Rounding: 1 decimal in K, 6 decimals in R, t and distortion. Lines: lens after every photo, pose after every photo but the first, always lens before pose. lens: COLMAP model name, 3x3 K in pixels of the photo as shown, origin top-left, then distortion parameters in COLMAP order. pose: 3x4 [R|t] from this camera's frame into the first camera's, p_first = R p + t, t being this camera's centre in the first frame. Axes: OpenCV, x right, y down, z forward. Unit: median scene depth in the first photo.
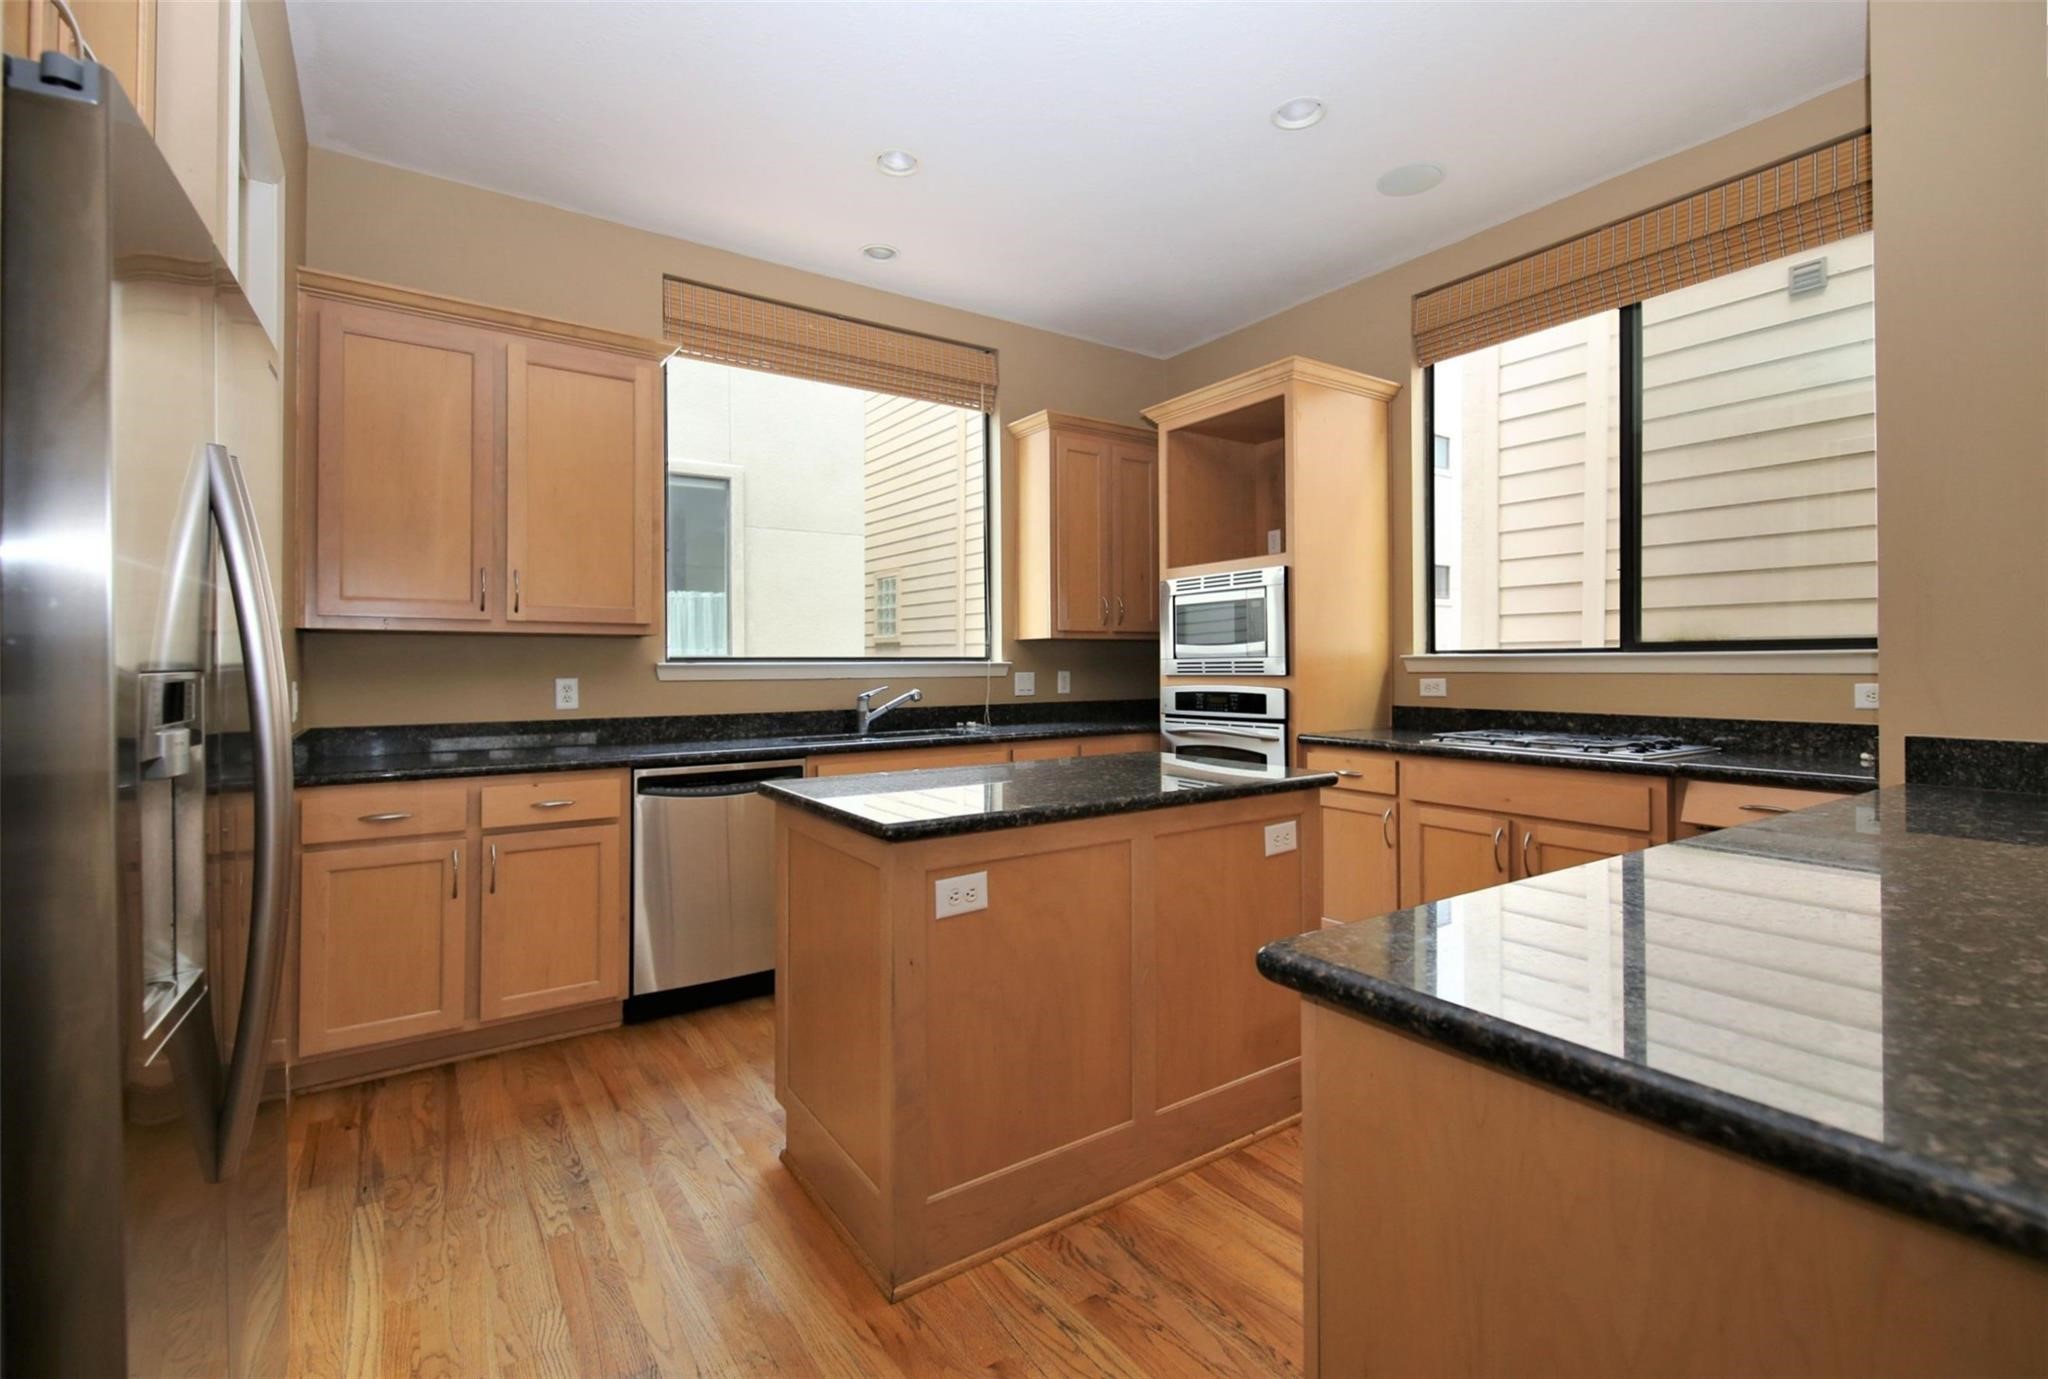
lens RADIAL K [[912.0, 0, 1032.6], [0, 912.0, 666.4], [0, 0, 1]] dist [0.015565, 0.000068]
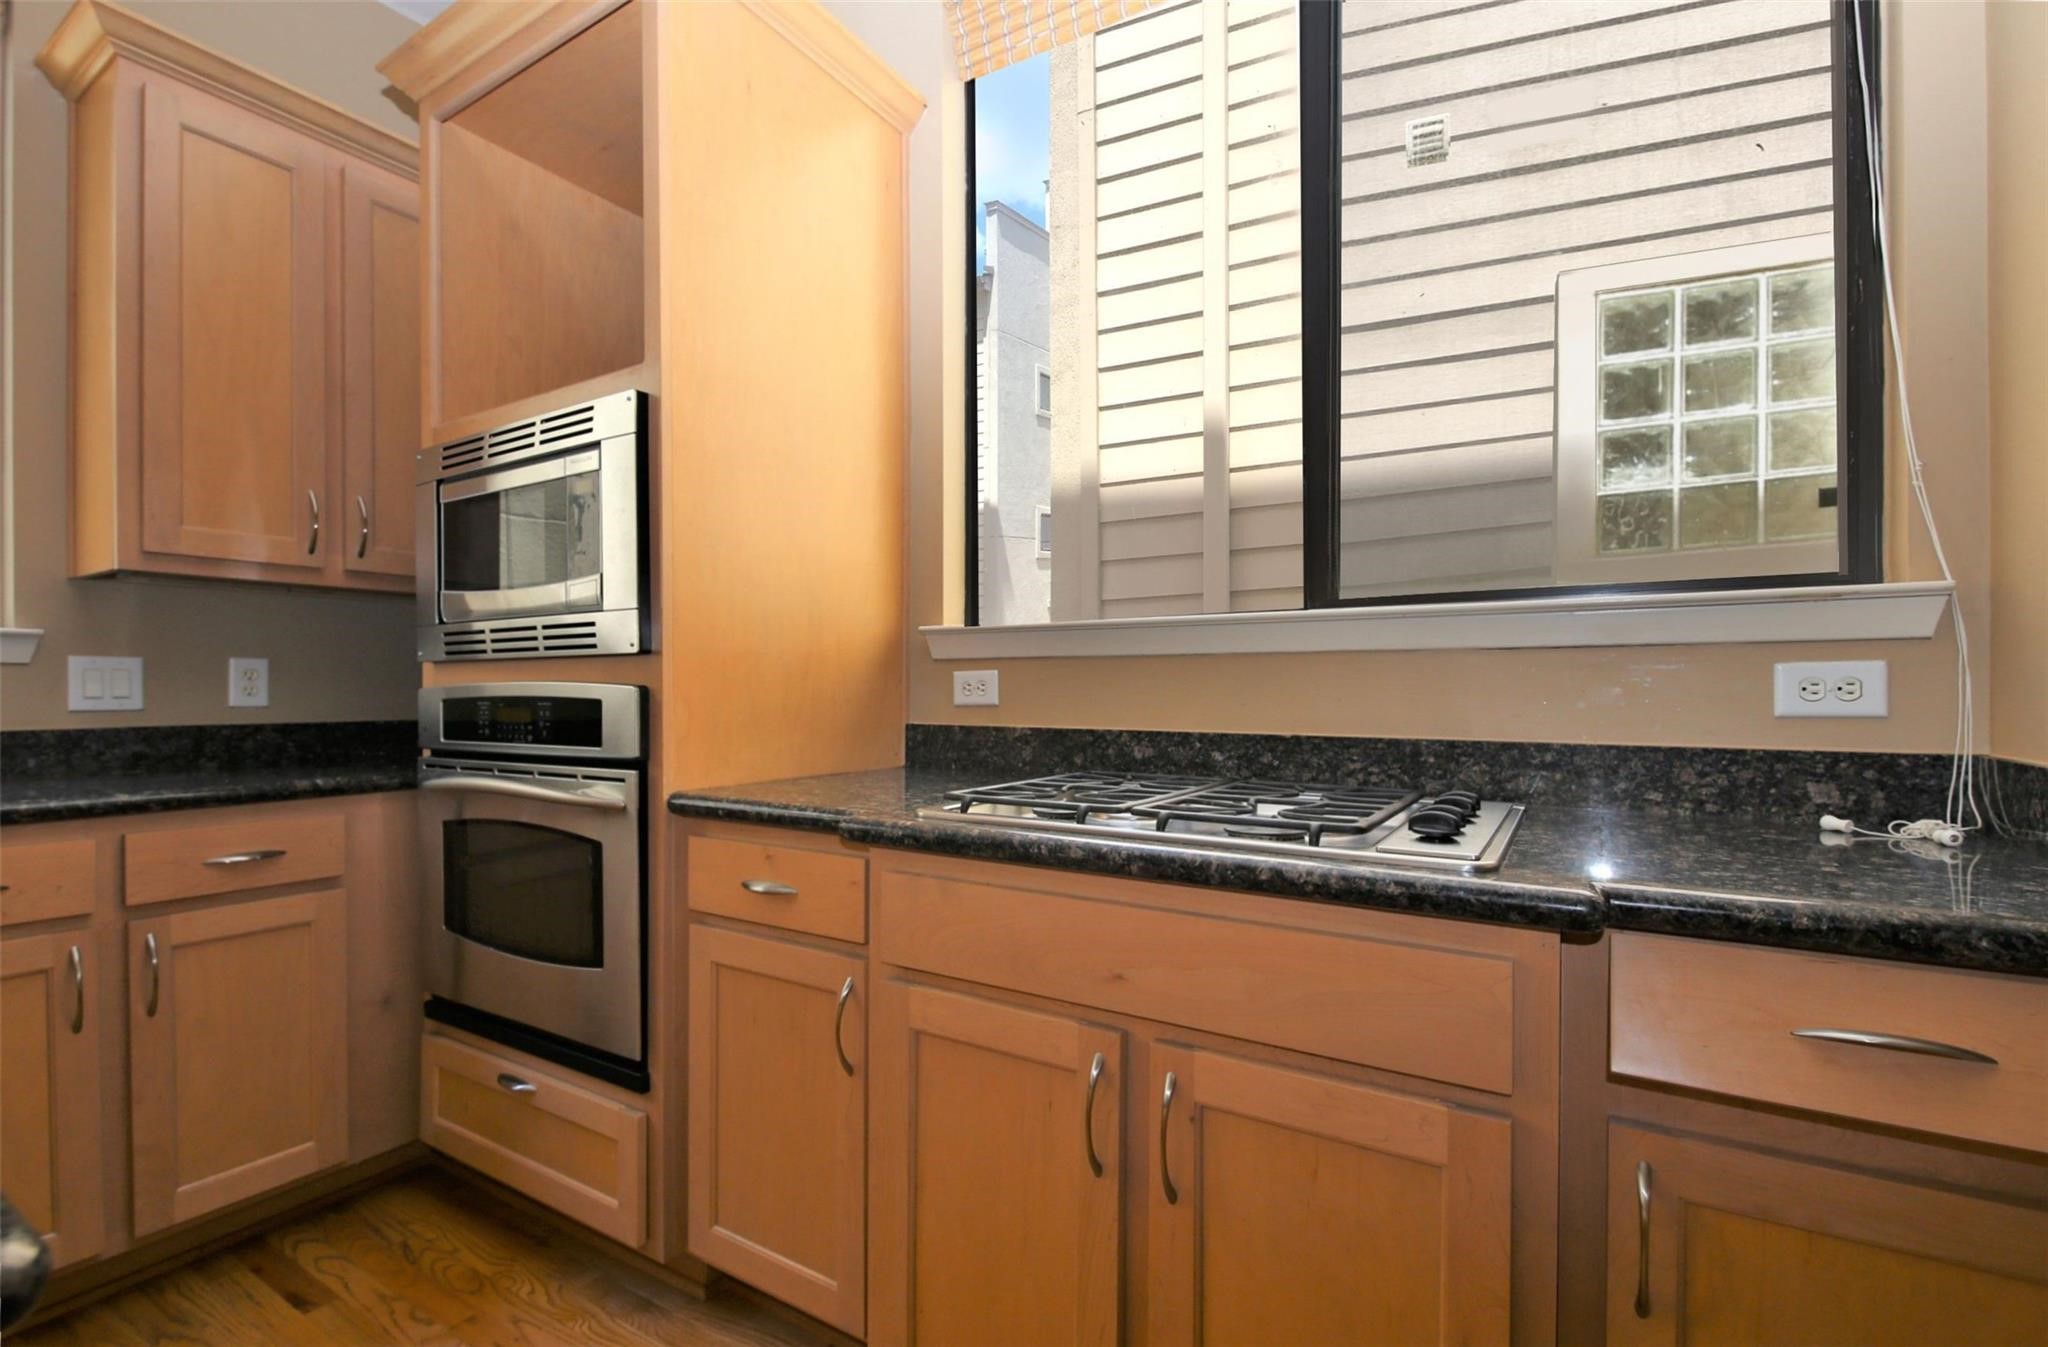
lens RADIAL K [[913.8, 0, 1022.2], [0, 913.8, 694.0], [0, 0, 1]] dist [-0.000650, -0.000035]
pose [[0.916743, 0.002328, 0.399472, 0.268344], [-0.004039, 0.999986, 0.003440, 0.025825], [-0.399458, -0.004766, 0.916739, 0.540746]]
